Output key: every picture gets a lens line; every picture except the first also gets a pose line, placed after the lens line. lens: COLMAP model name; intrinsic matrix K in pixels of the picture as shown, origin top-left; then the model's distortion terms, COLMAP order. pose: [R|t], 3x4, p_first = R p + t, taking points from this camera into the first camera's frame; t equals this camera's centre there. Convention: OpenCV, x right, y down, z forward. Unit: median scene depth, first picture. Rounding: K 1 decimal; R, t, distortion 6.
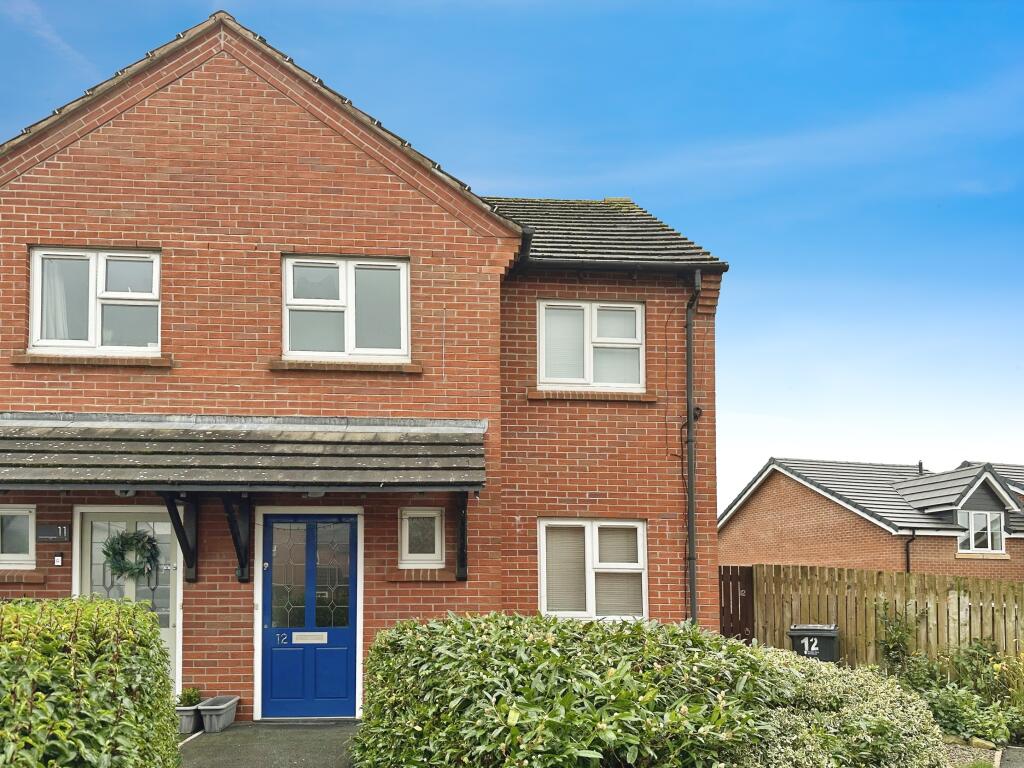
lens RADIAL K [[708.5, 0, 513.1], [0, 708.5, 493.4], [0, 0, 1]] dist [0.096160, -0.089433]
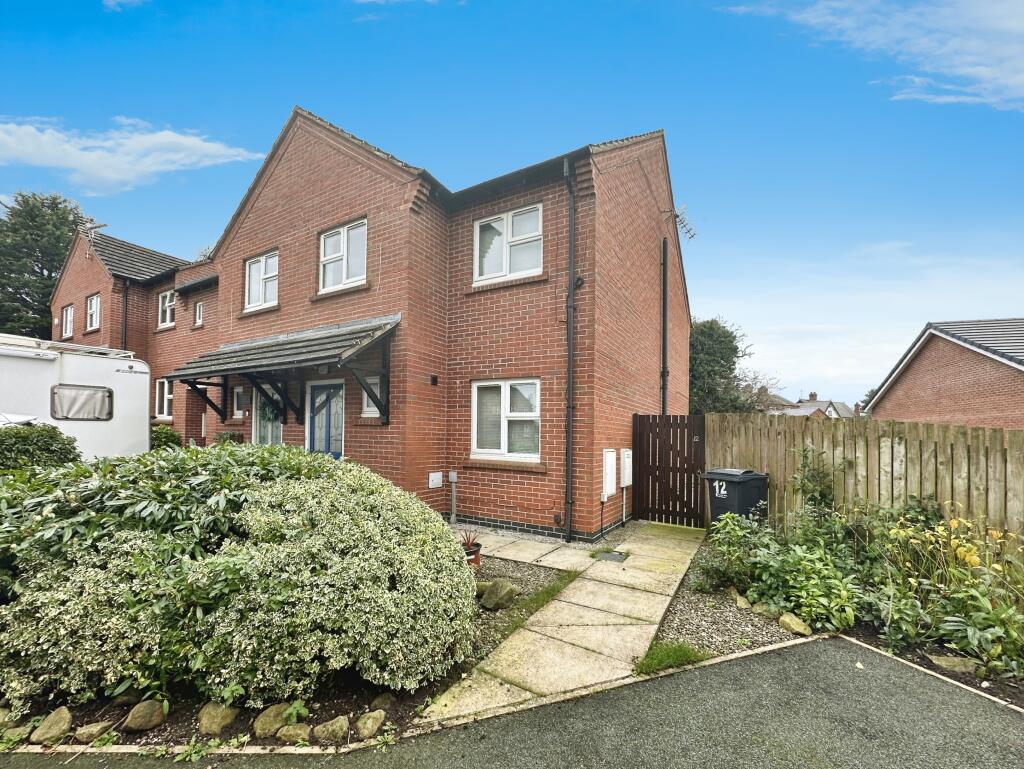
lens RADIAL K [[408.4, 0, 510.1], [0, 408.4, 398.5], [0, 0, 1]] dist [0.011580, 0.000174]
pose [[0.842976, -0.034074, -0.536870, 0.524426], [0.054884, 0.998232, 0.022821, 0.055654], [0.535143, -0.048703, 0.843356, 0.377311]]
